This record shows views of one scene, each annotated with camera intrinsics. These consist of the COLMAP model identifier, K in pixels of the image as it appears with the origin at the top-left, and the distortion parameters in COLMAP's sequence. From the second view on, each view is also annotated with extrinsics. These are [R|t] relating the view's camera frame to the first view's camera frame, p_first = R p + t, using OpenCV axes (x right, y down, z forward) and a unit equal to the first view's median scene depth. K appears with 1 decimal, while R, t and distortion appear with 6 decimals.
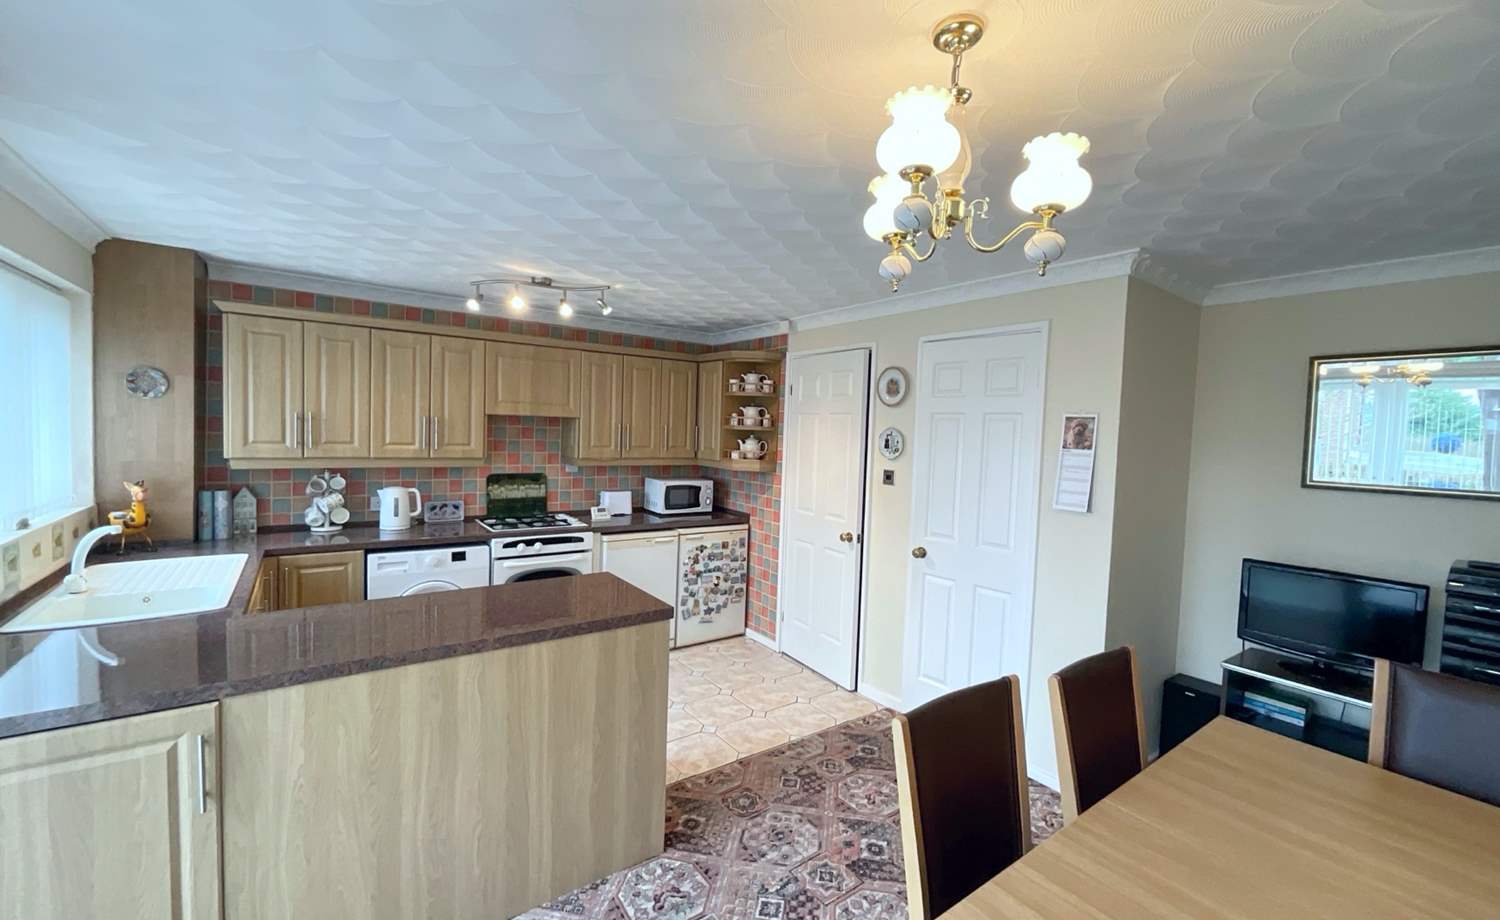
lens RADIAL K [[608.7, 0, 750.9], [0, 608.7, 461.4], [0, 0, 1]] dist [-0.004155, 0.002023]
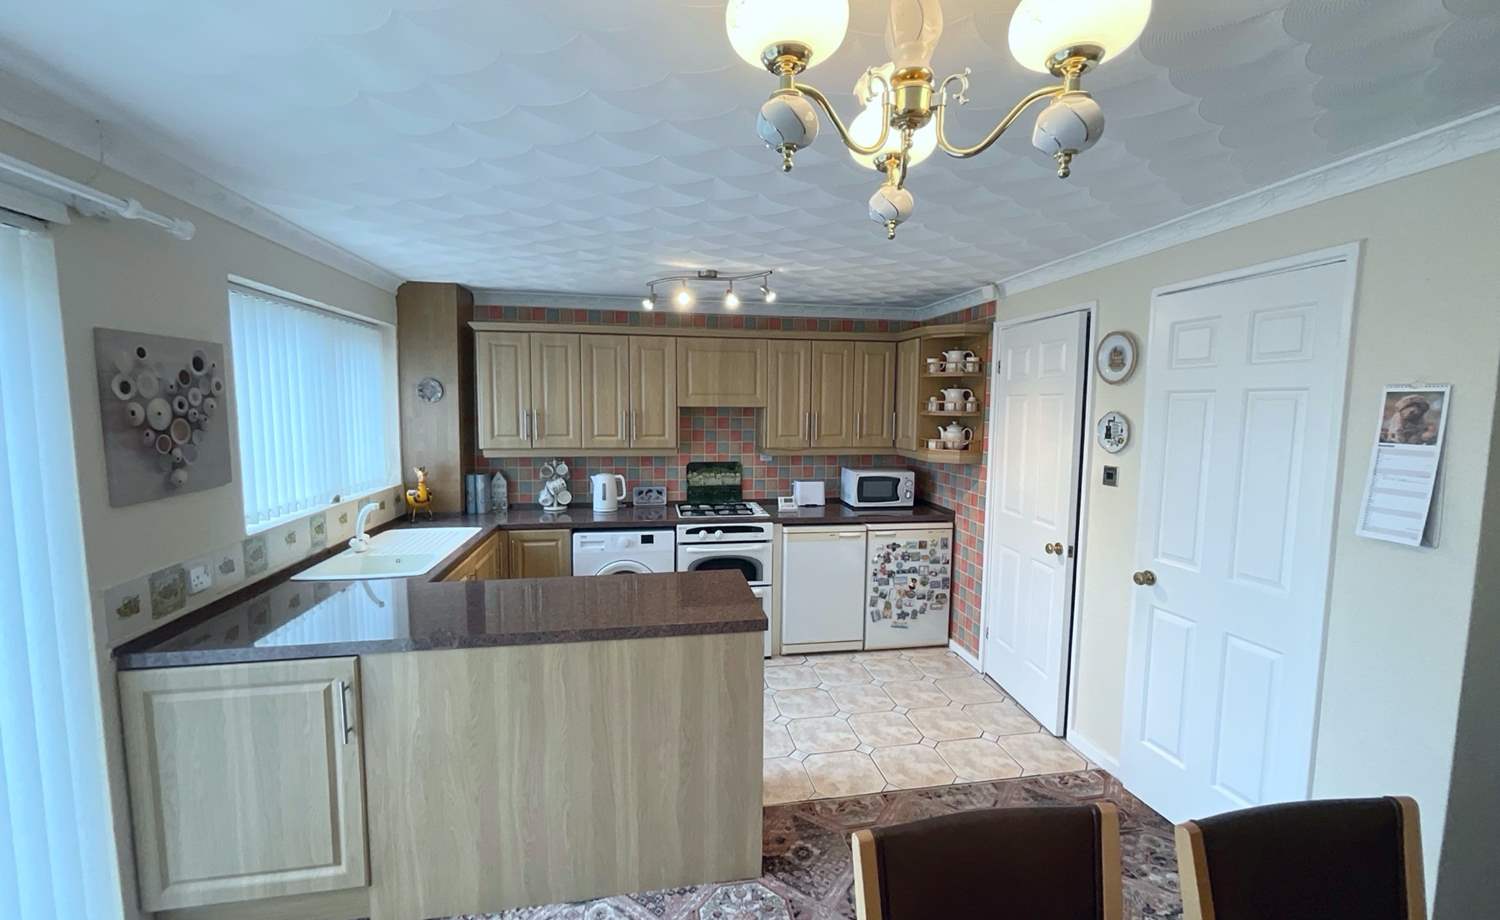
lens RADIAL K [[608.7, 0, 750.3], [0, 608.7, 461.7], [0, 0, 1]] dist [-0.004155, 0.002023]
pose [[0.898355, 0.014283, -0.439039, 0.159696], [-0.000862, 0.999527, 0.030754, -0.015650], [0.439270, -0.027250, 0.897942, 0.111686]]
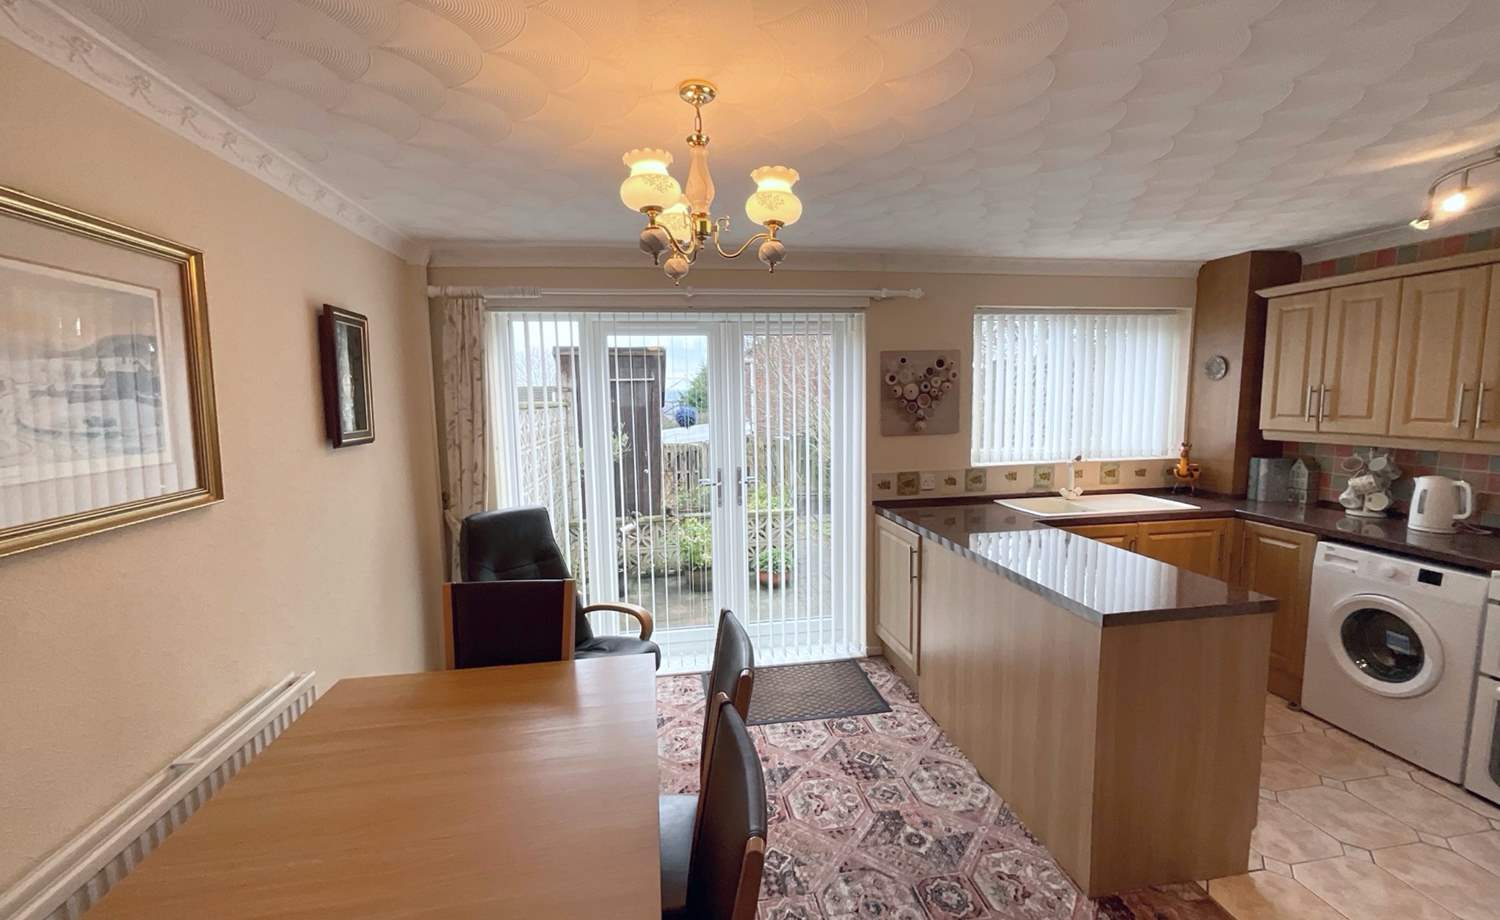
lens RADIAL K [[608.7, 0, 748.7], [0, 608.7, 460.2], [0, 0, 1]] dist [-0.004155, 0.002023]
pose [[-0.452206, 0.069134, -0.889230, 0.514269], [-0.046687, 0.993790, 0.101005, -0.016175], [0.890691, 0.087190, -0.446170, 0.594518]]
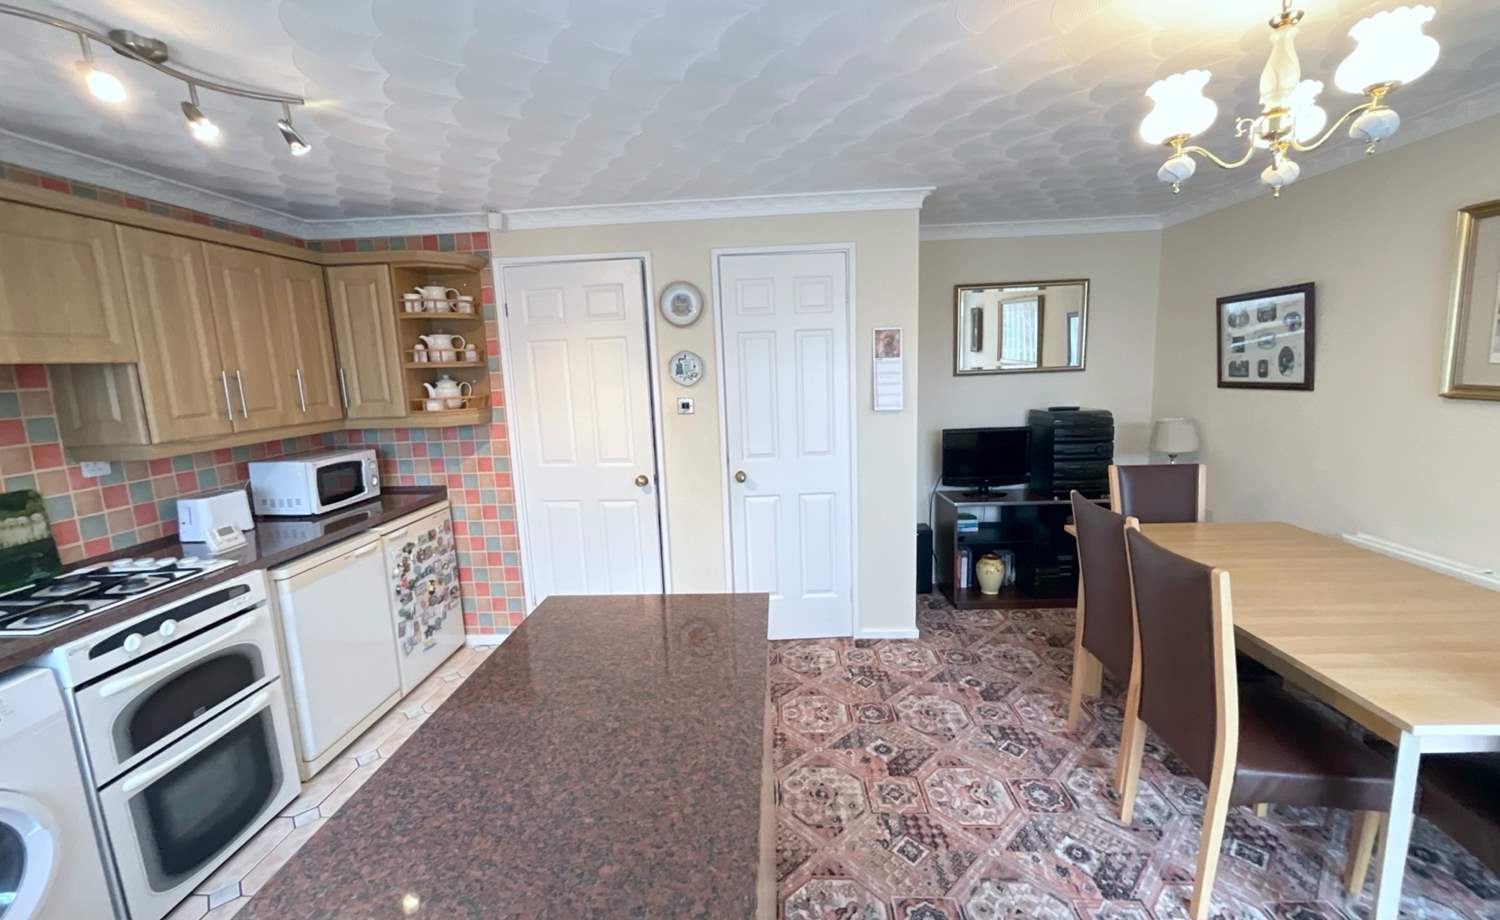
lens RADIAL K [[608.7, 0, 751.8], [0, 608.7, 460.2], [0, 0, 1]] dist [-0.004155, 0.002023]
pose [[0.622903, -0.179859, 0.761343, -0.436720], [0.099198, 0.983516, 0.151185, -0.022335], [-0.775985, -0.018649, 0.630476, 0.354341]]
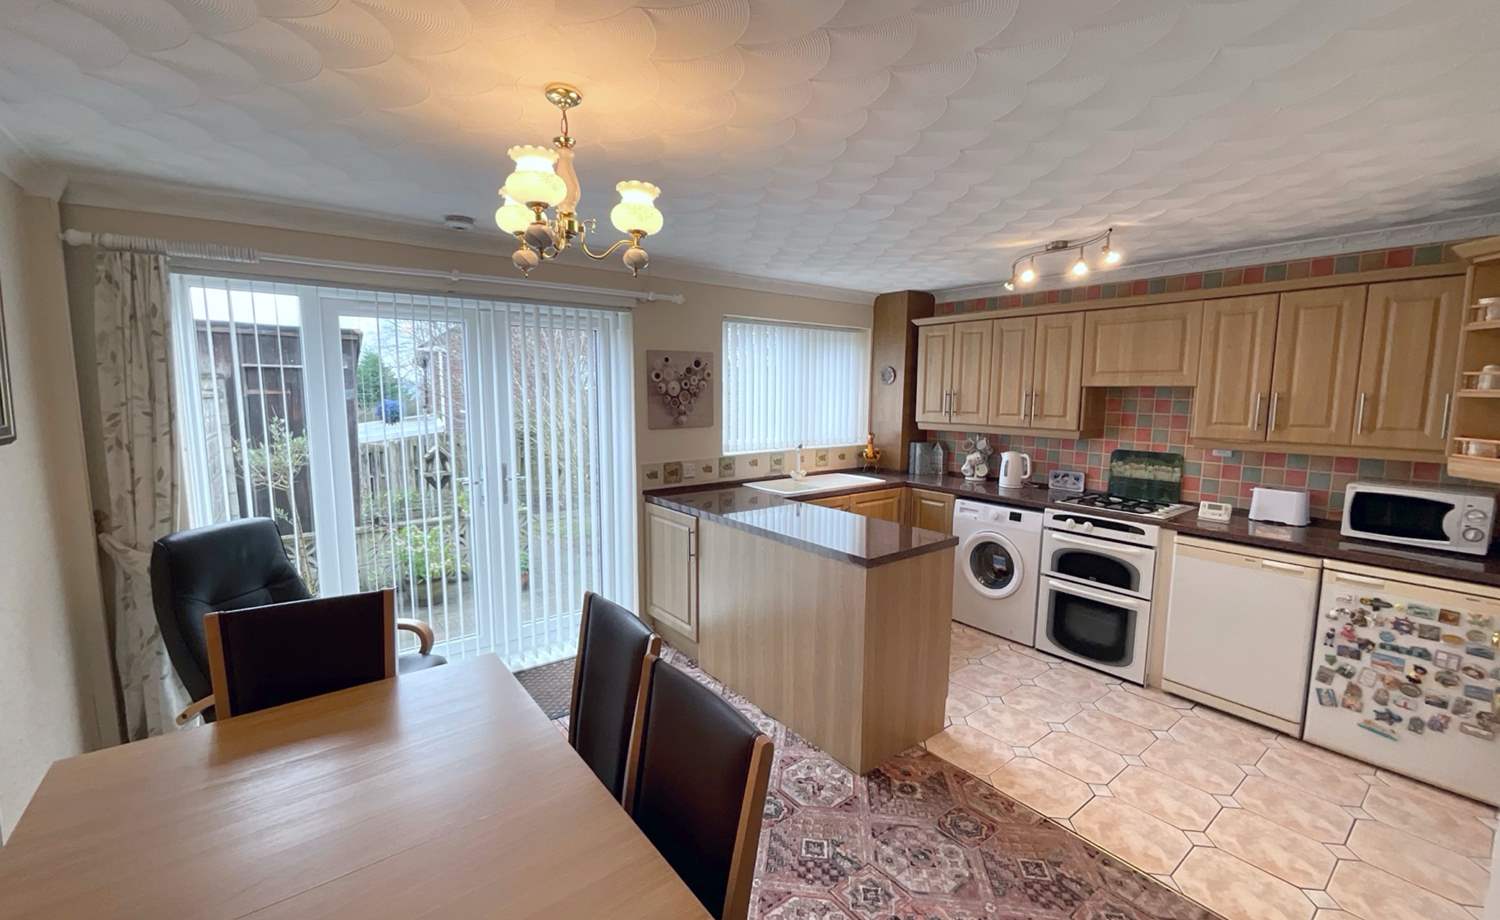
lens RADIAL K [[608.7, 0, 749.4], [0, 608.7, 460.0], [0, 0, 1]] dist [-0.004155, 0.002023]
pose [[0.025581, 0.081684, -0.996330, 0.603415], [-0.058343, 0.995079, 0.080083, -0.006718], [0.997969, 0.056081, 0.030221, 0.481164]]
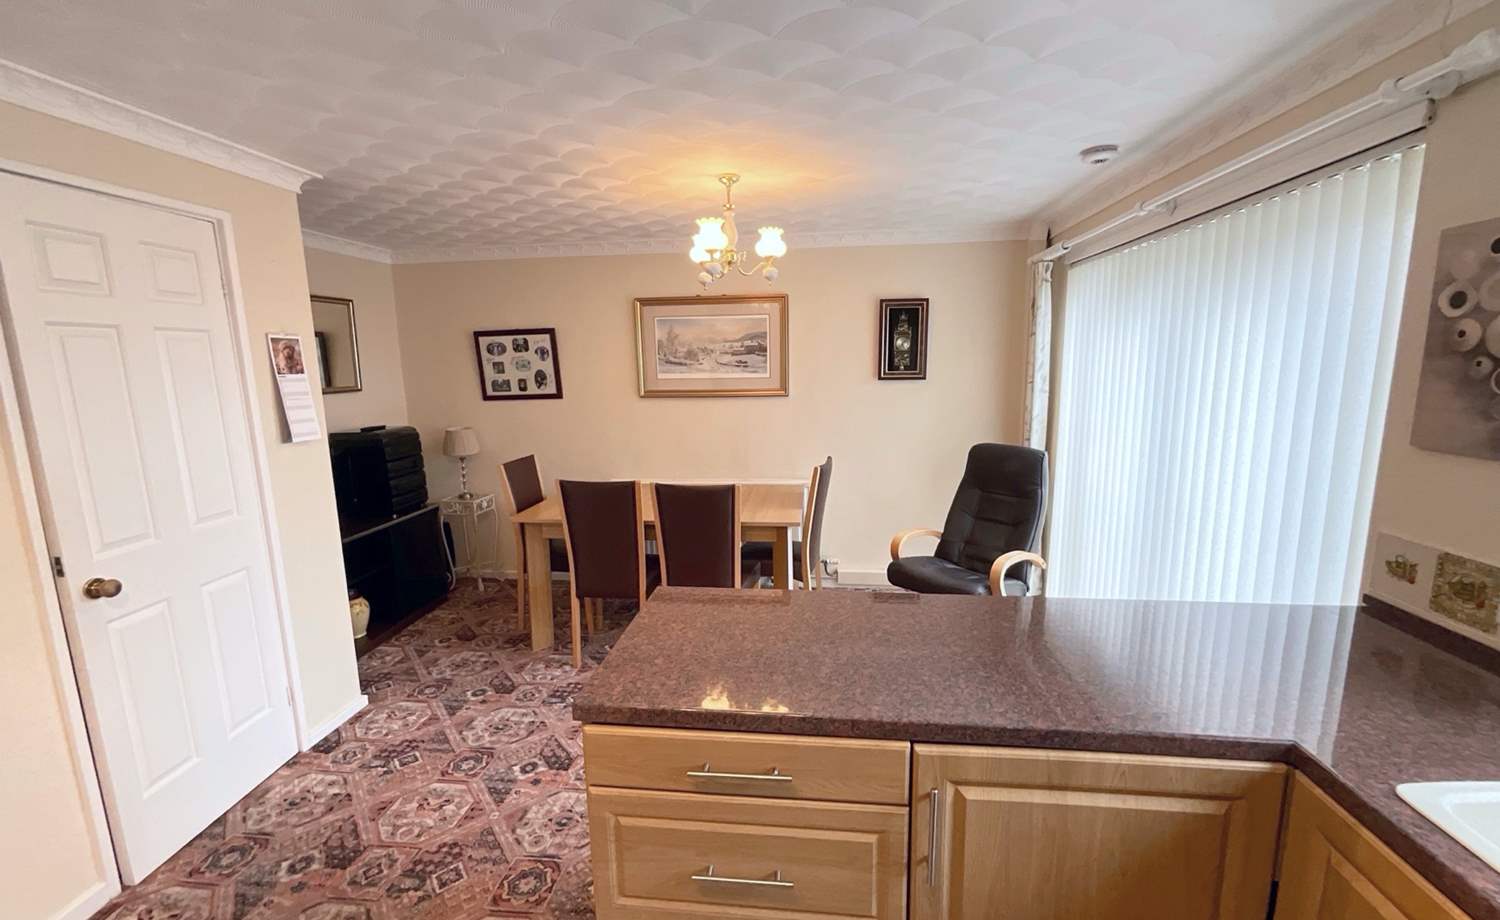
lens RADIAL K [[608.7, 0, 748.9], [0, 608.7, 458.1], [0, 0, 1]] dist [-0.004155, 0.002023]
pose [[-0.735512, -0.128873, 0.665142, -0.465804], [0.028363, 0.975025, 0.220277, -0.061234], [-0.676917, 0.180881, -0.713488, 0.939693]]
